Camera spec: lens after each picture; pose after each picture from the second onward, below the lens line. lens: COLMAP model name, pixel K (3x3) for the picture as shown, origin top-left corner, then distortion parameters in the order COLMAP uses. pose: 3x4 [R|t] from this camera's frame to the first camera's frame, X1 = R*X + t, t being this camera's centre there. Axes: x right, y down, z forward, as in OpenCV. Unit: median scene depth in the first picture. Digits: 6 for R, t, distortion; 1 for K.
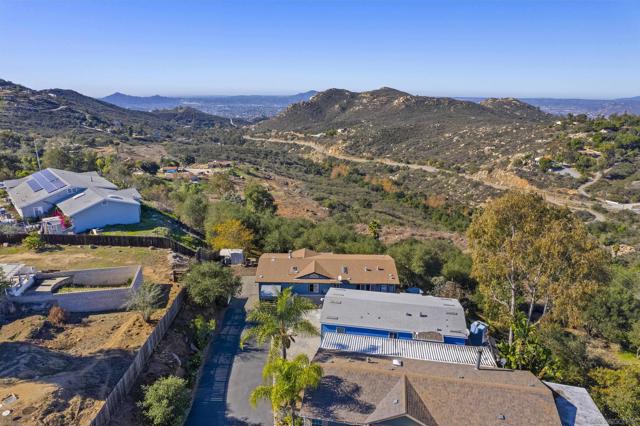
lens RADIAL K [[409.9, 0, 320.0], [0, 409.9, 213.0], [0, 0, 1]] dist [-0.063319, 0.054343]
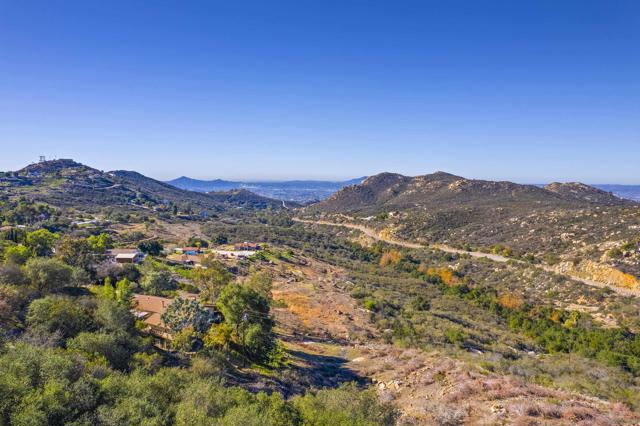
lens RADIAL K [[409.9, 0, 320.0], [0, 409.9, 213.0], [0, 0, 1]] dist [-0.063319, 0.054343]
pose [[0.991601, 0.016217, -0.128318, 0.009413], [-0.041807, 0.979038, -0.199341, -0.013605], [0.122395, 0.203031, 0.971493, 0.100689]]
